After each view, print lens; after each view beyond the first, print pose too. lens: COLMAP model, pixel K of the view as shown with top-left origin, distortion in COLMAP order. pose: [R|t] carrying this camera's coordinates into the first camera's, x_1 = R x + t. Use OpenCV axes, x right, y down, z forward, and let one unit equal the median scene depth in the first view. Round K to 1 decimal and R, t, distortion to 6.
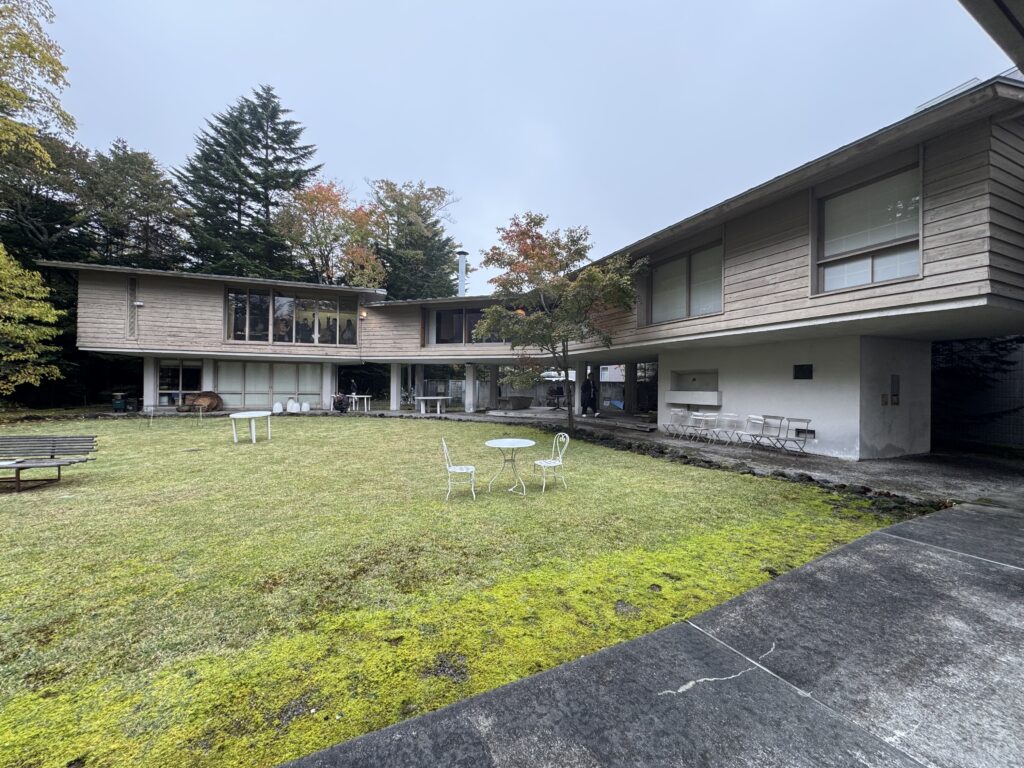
lens RADIAL K [[413.0, 0, 509.7], [0, 413.0, 383.3], [0, 0, 1]] dist [-0.000412, -0.000044]
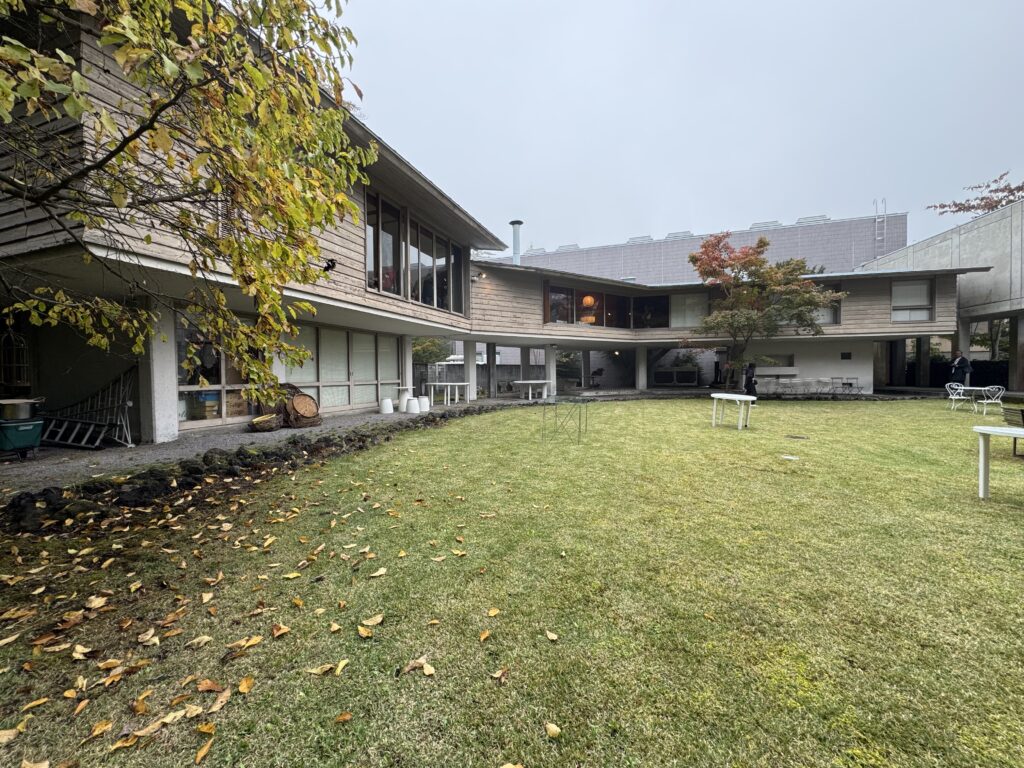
lens RADIAL K [[413.0, 0, 510.6], [0, 413.0, 378.3], [0, 0, 1]] dist [-0.000412, -0.000044]
pose [[0.616051, -0.029731, 0.787145, -0.997774], [0.012687, 0.999532, 0.027824, 0.003108], [-0.787604, -0.007154, 0.616140, 0.522123]]
